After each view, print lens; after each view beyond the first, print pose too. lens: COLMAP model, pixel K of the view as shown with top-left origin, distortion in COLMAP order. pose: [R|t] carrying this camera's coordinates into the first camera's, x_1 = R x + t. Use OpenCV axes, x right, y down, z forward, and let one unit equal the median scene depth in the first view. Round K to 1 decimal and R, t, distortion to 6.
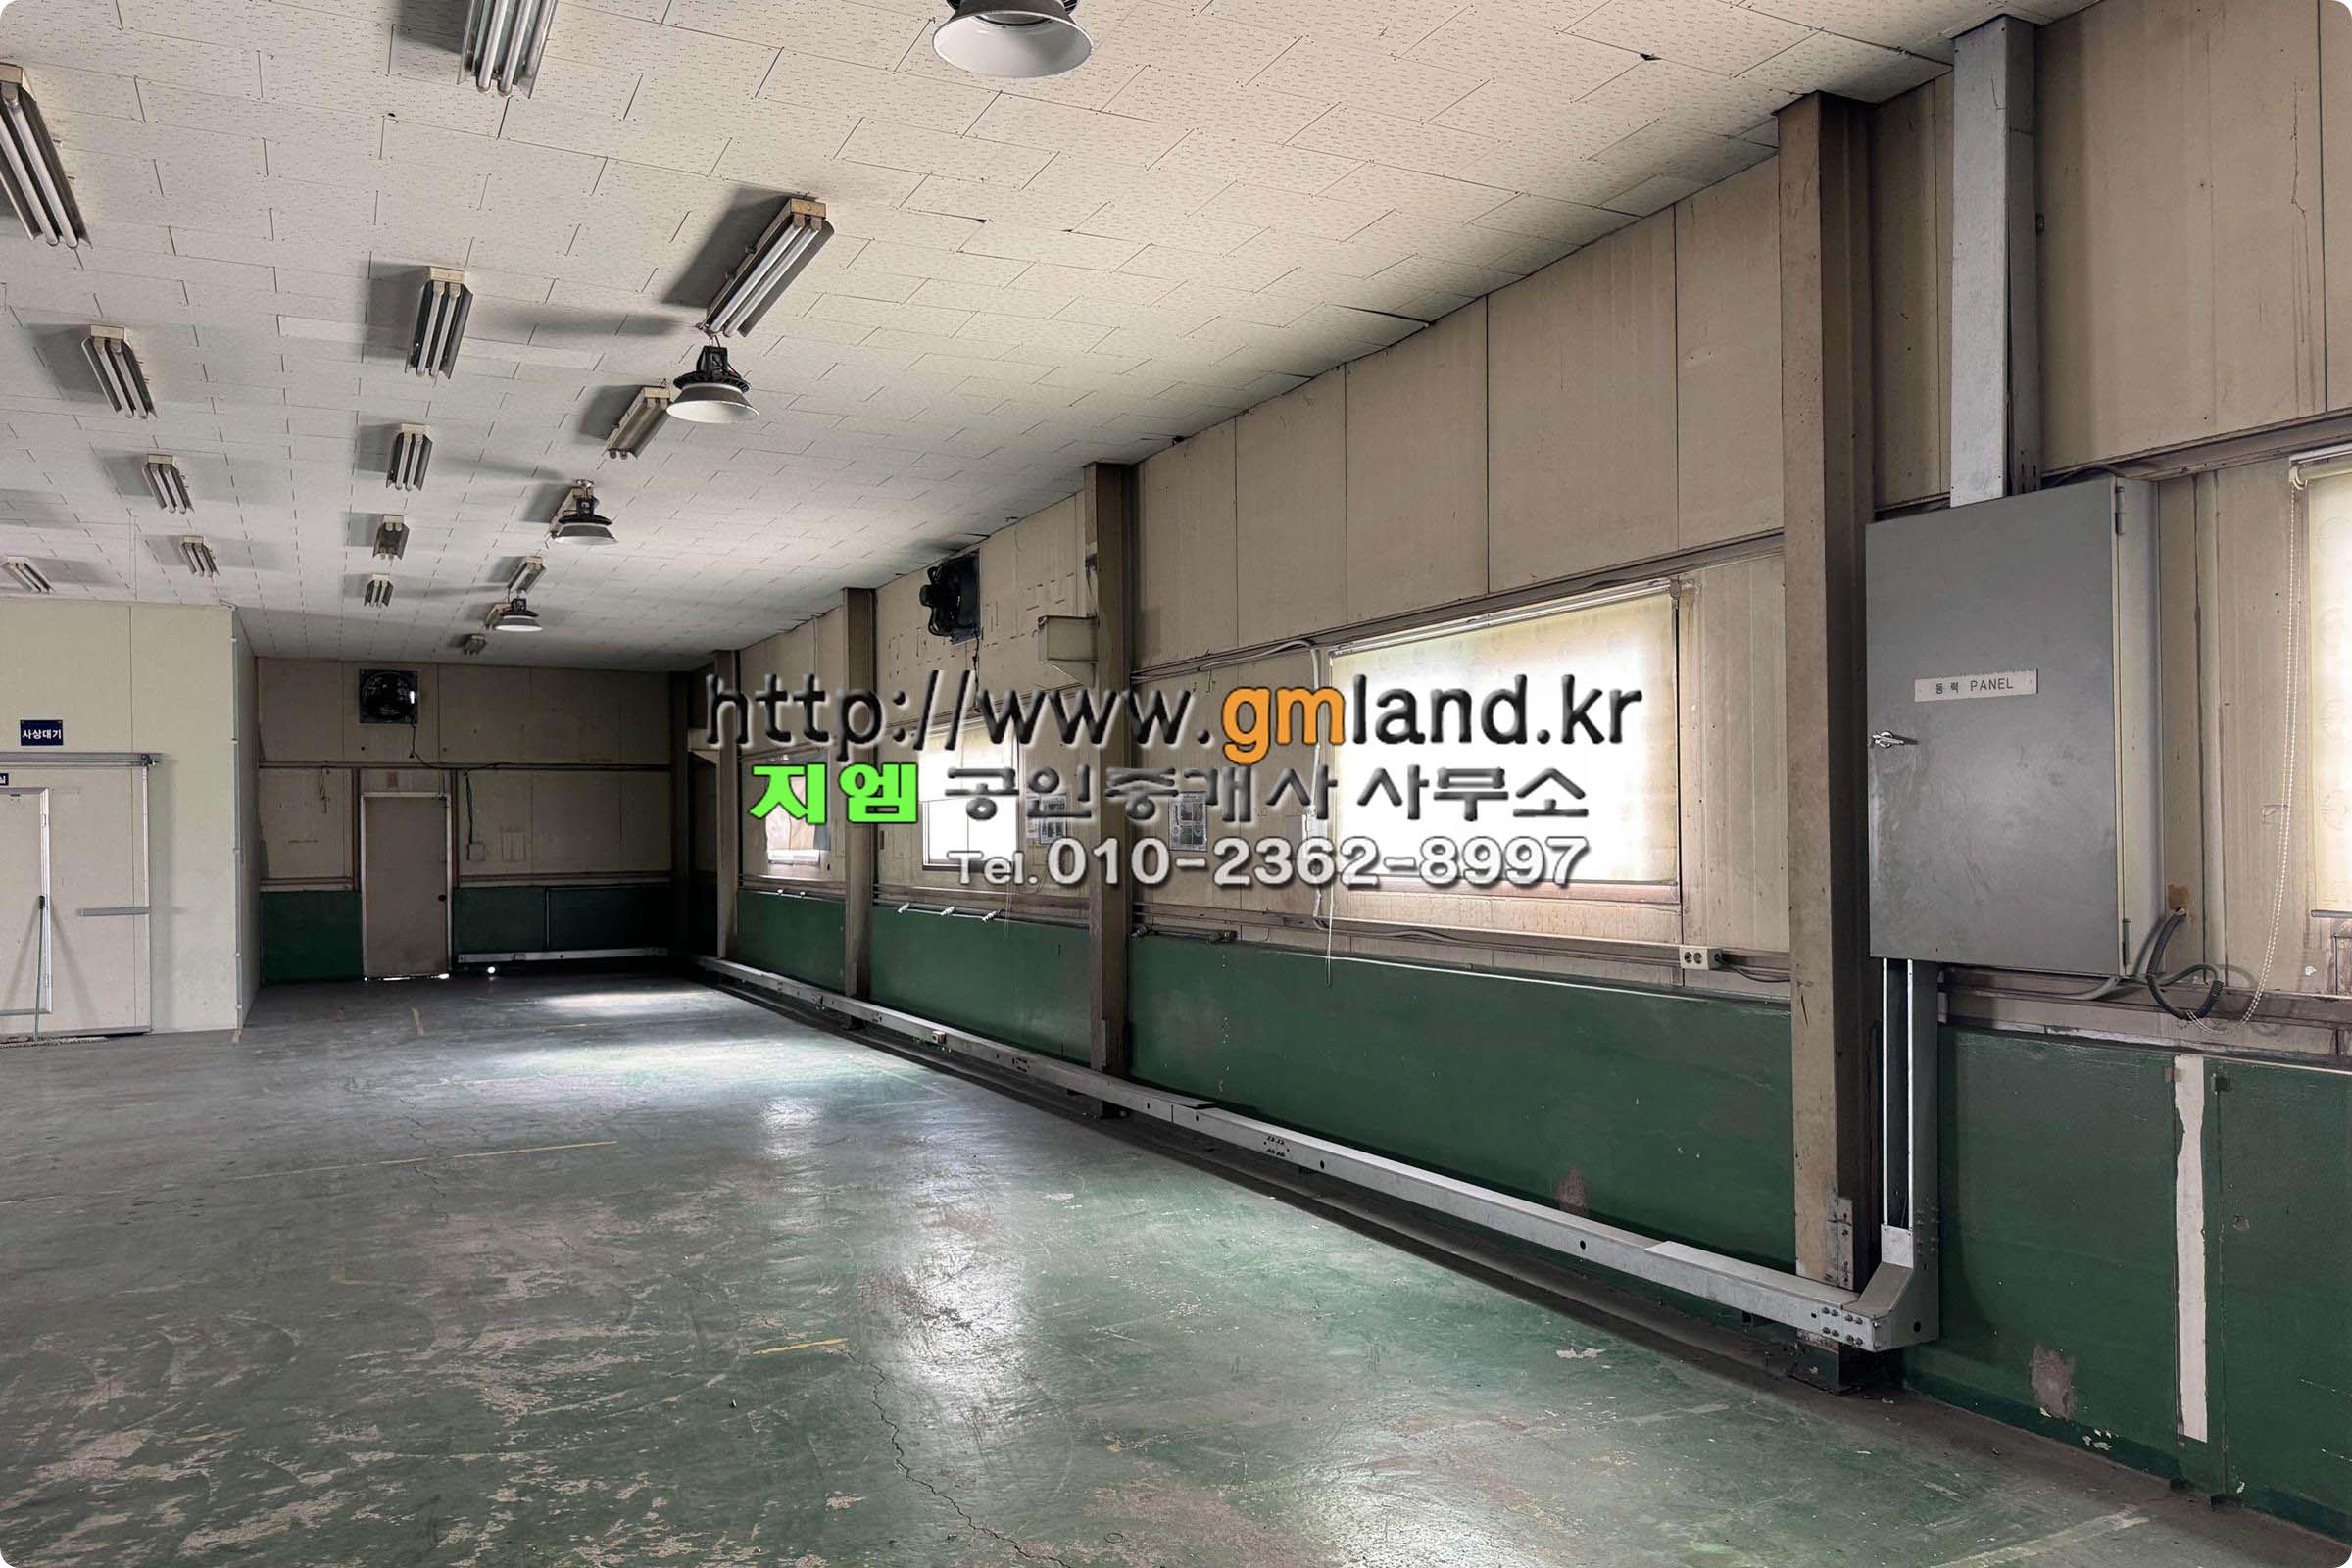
lens RADIAL K [[1652.2, 0, 1203.4], [0, 1652.2, 828.7], [0, 0, 1]] dist [0.044428, -0.002257]
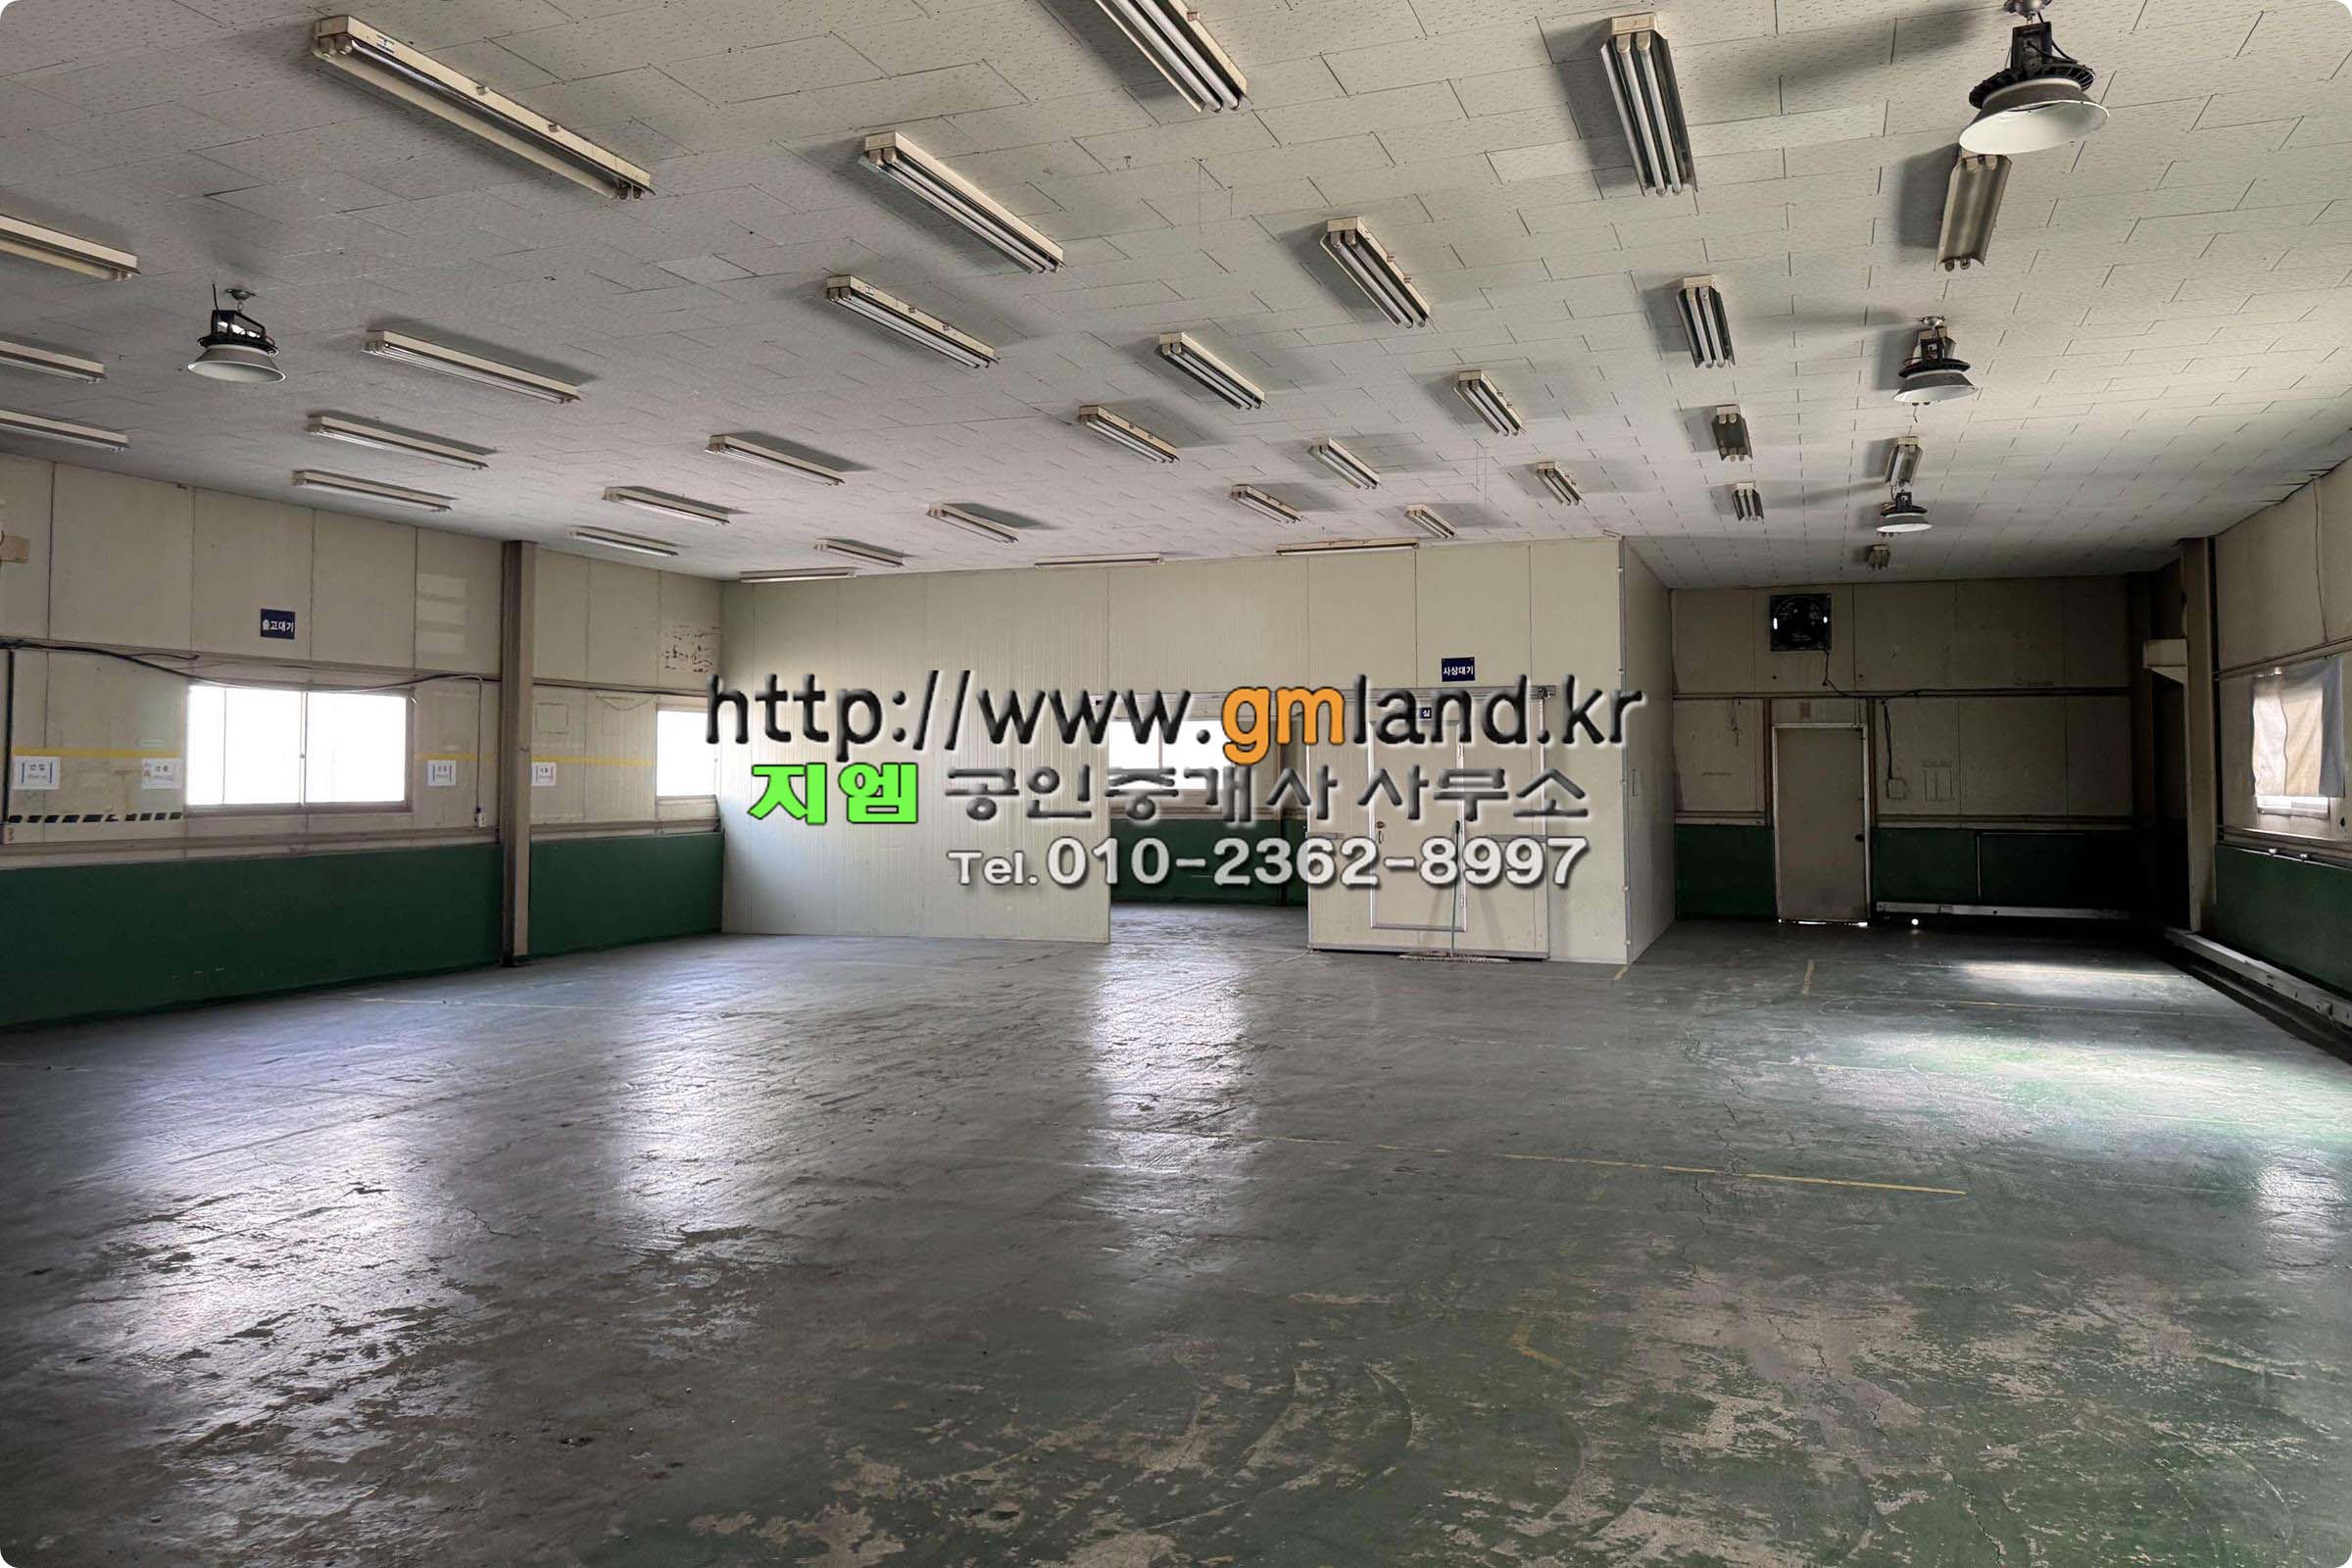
lens RADIAL K [[1648.7, 0, 1172.9], [0, 1648.7, 694.4], [0, 0, 1]] dist [0.030978, -0.045875]
pose [[0.650499, -0.023074, -0.759156, -0.016467], [-0.007927, 0.999278, -0.037166, -0.001215], [0.759465, 0.030194, 0.649847, 0.205475]]
